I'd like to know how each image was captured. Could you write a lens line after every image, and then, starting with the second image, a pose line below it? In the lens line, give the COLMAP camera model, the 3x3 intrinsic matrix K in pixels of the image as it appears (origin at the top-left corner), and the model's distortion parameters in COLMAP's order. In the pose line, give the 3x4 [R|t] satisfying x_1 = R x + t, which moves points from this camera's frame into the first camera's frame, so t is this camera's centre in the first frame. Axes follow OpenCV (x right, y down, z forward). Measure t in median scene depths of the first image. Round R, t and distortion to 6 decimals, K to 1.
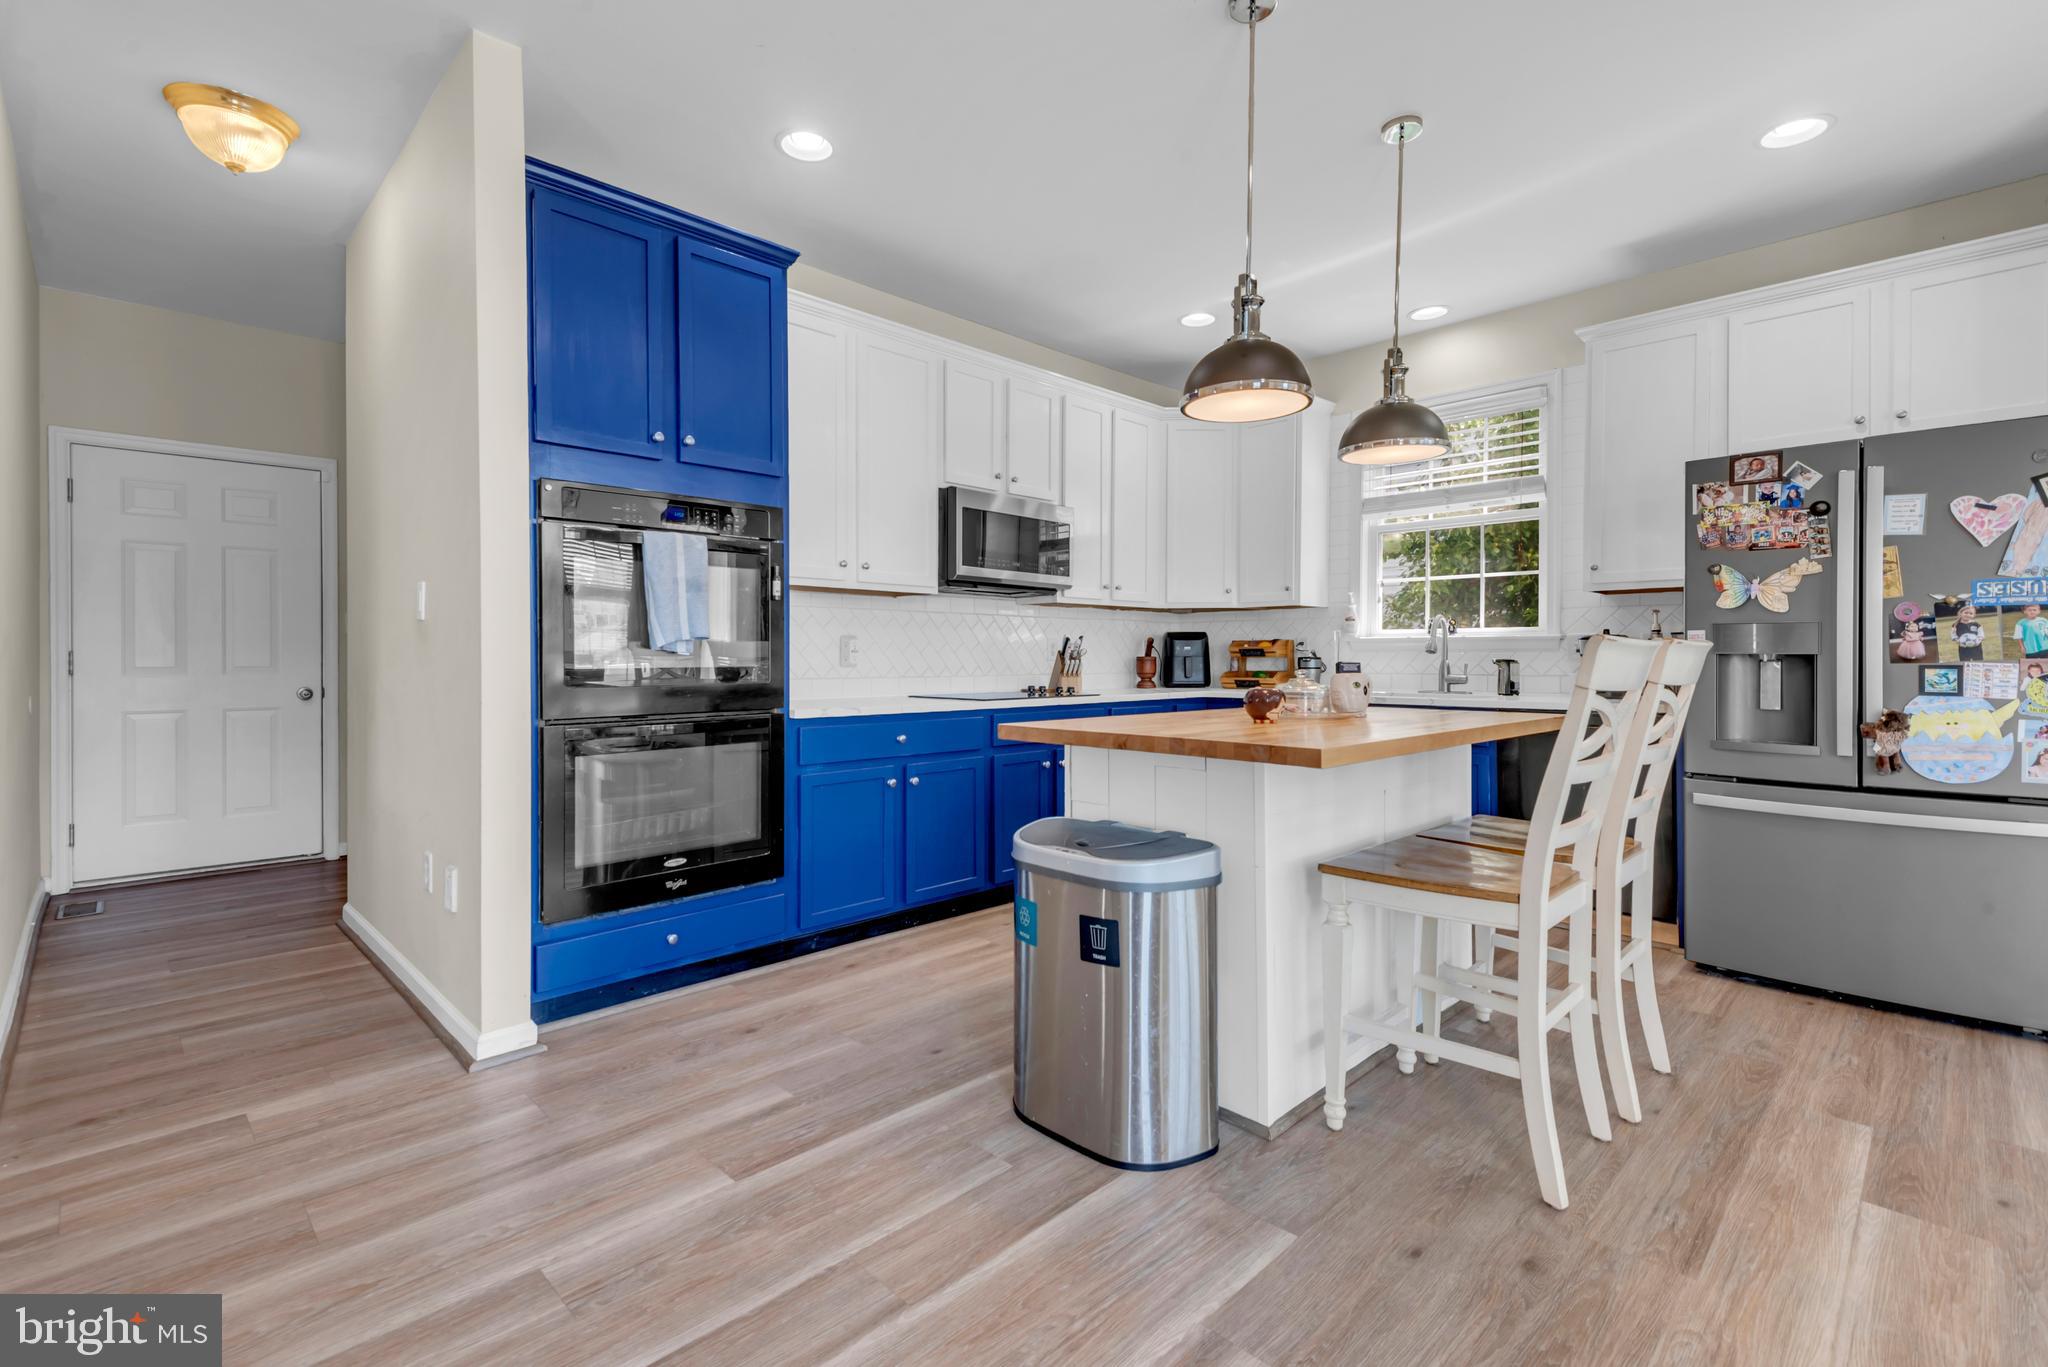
lens RADIAL K [[919.3, 0, 1013.7], [0, 919.3, 660.7], [0, 0, 1]] dist [0.019019, -0.005485]
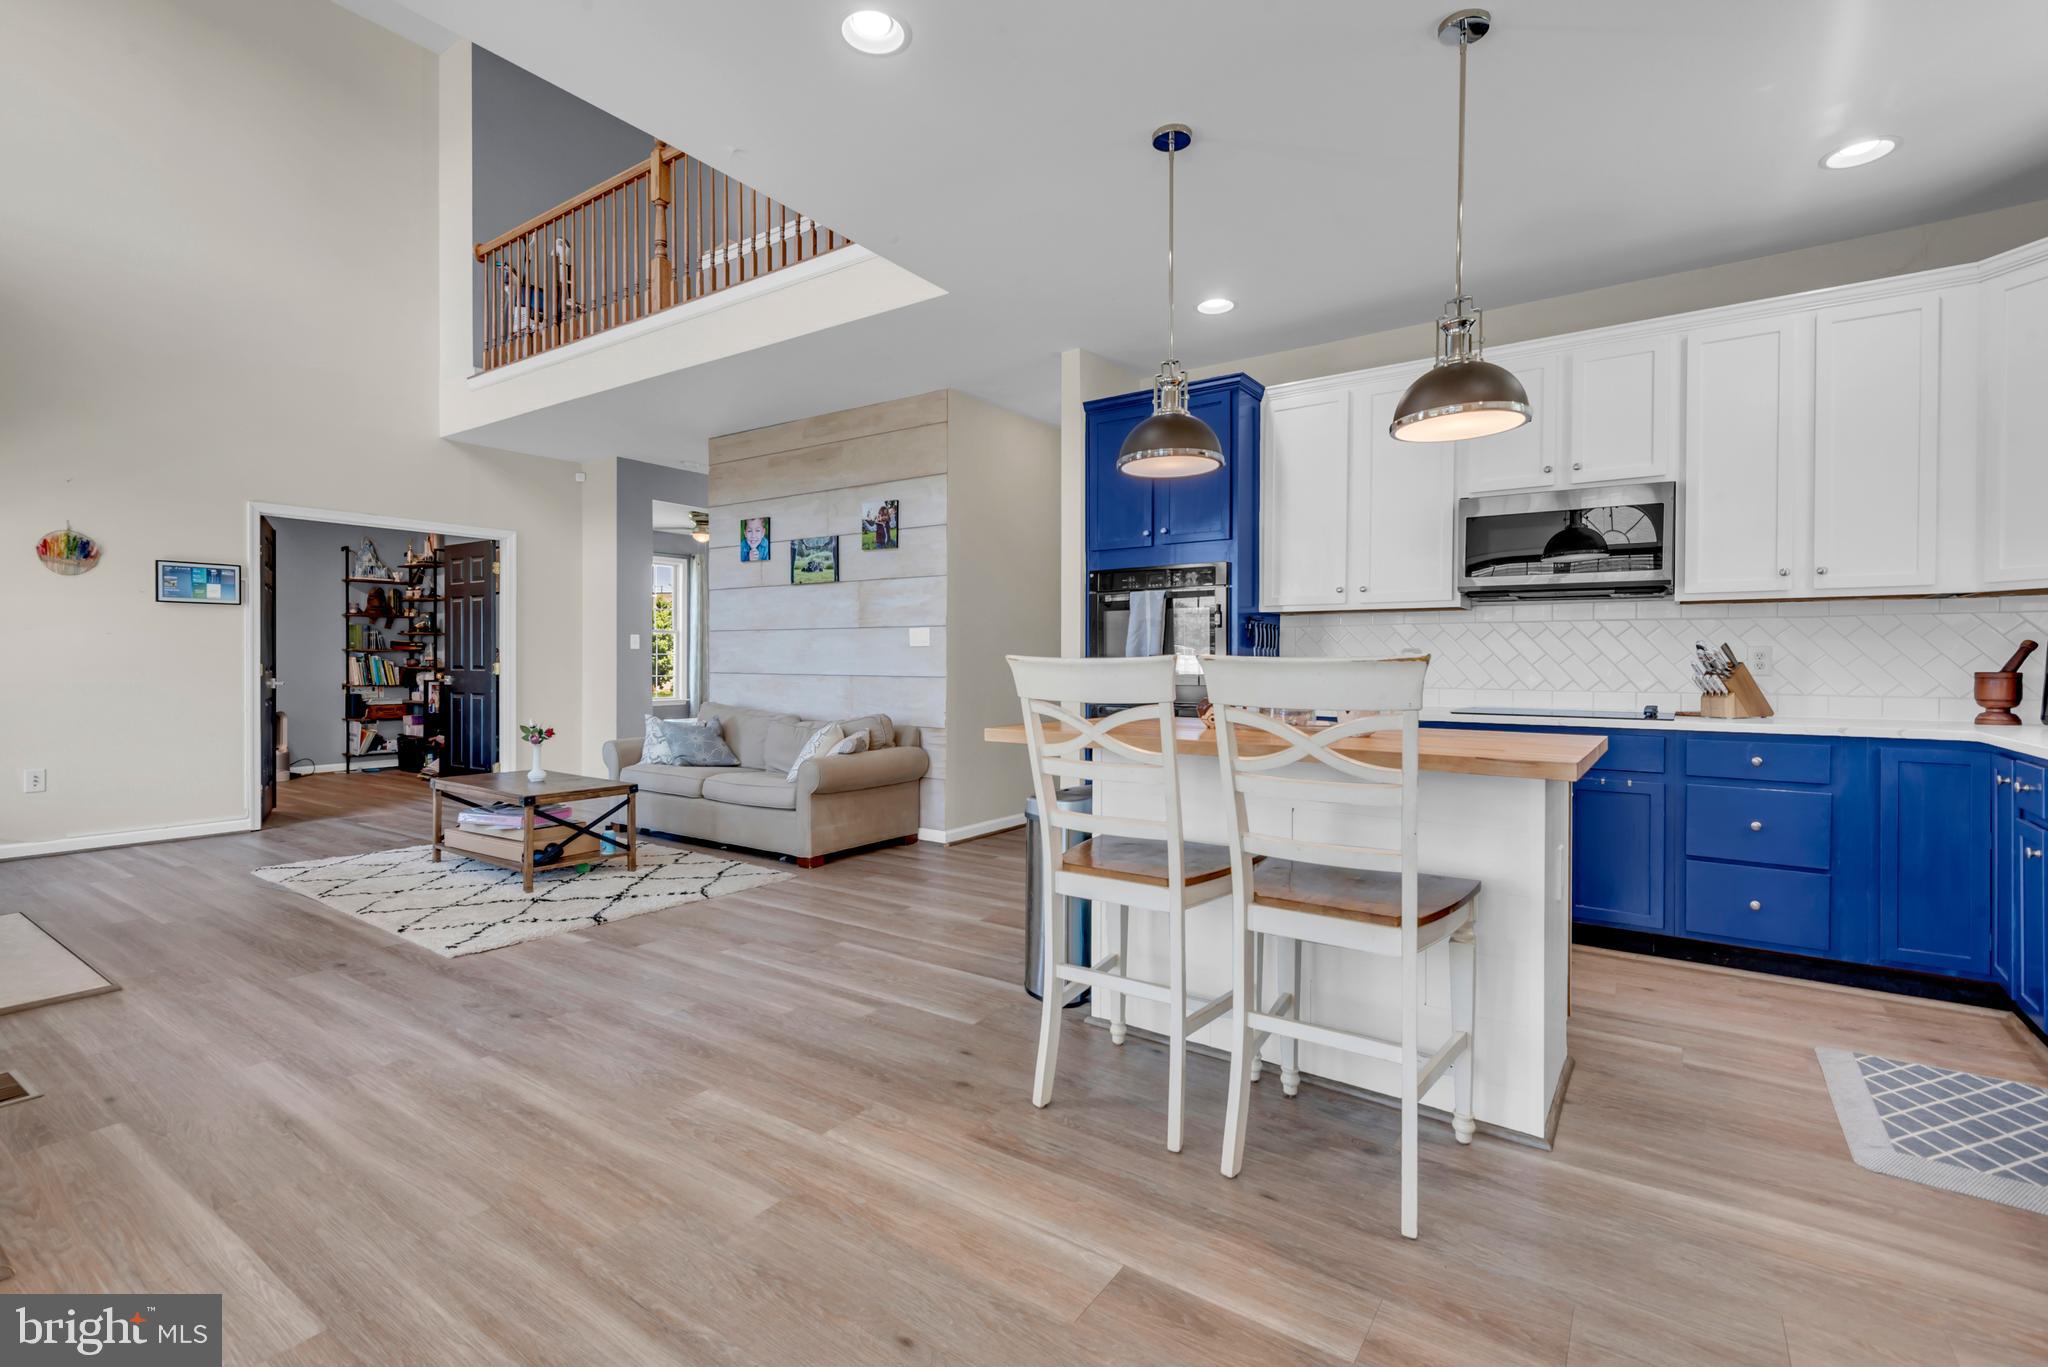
lens RADIAL K [[920.0, 0, 1019.1], [0, 920.0, 669.9], [0, 0, 1]] dist [0.038934, -0.019232]
pose [[0.184458, 0.009701, -0.982792, 1.068932], [-0.007301, 0.999937, 0.008500, -0.011291], [0.982813, 0.005607, 0.184518, 0.430689]]
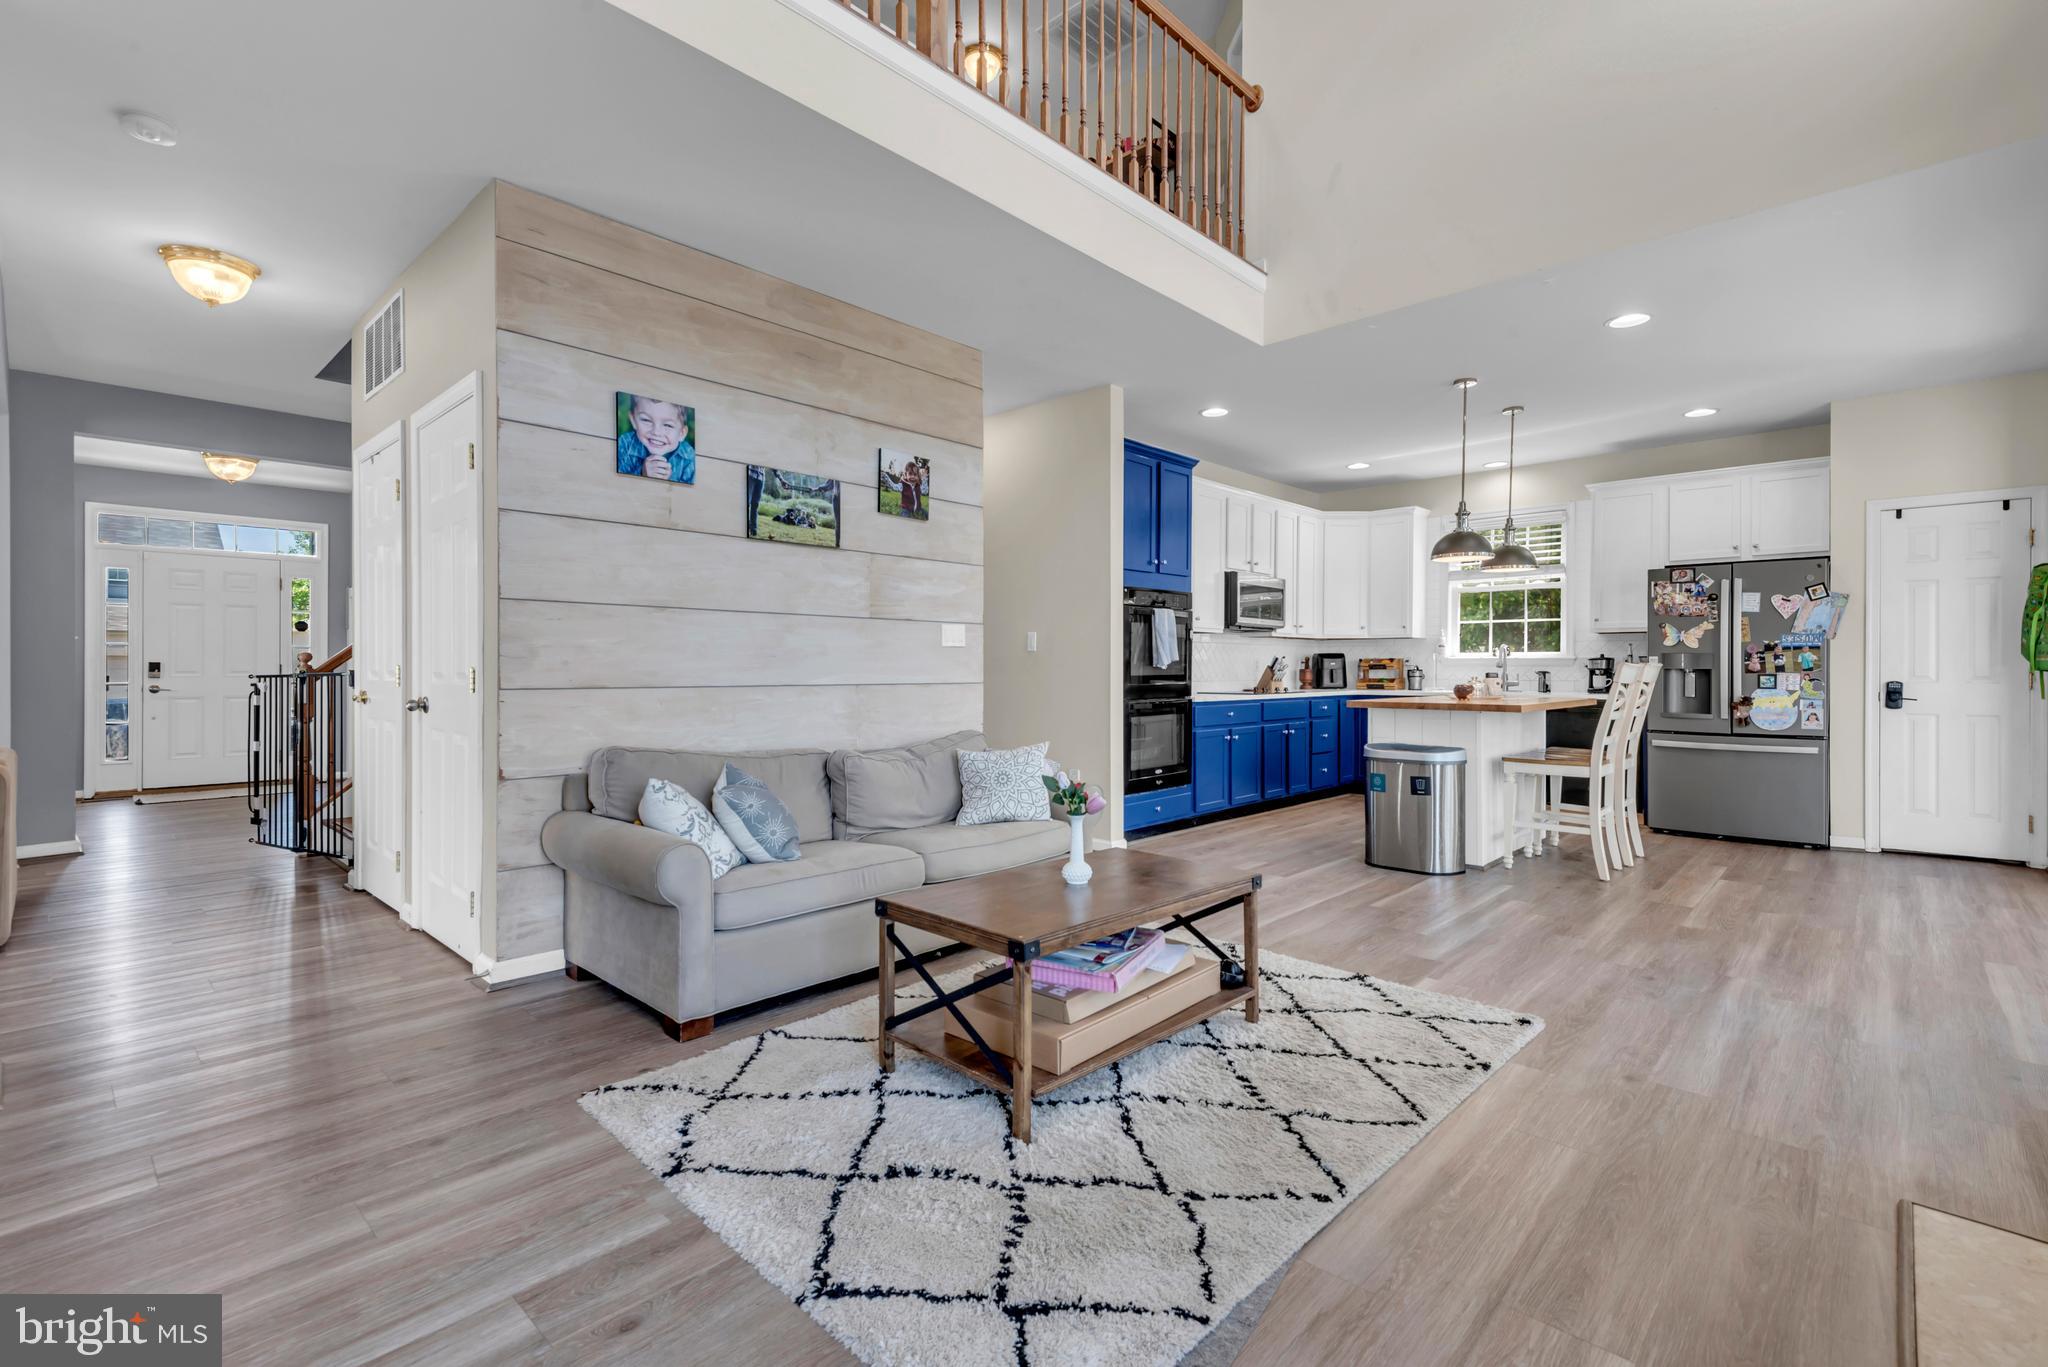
lens RADIAL K [[920.0, 0, 1019.1], [0, 920.0, 669.9], [0, 0, 1]] dist [0.038934, -0.019232]
pose [[0.999019, 0.000594, 0.044270, -0.694374], [-0.000520, 0.999998, -0.001681, -0.000570], [-0.044271, 0.001657, 0.999018, -0.914742]]
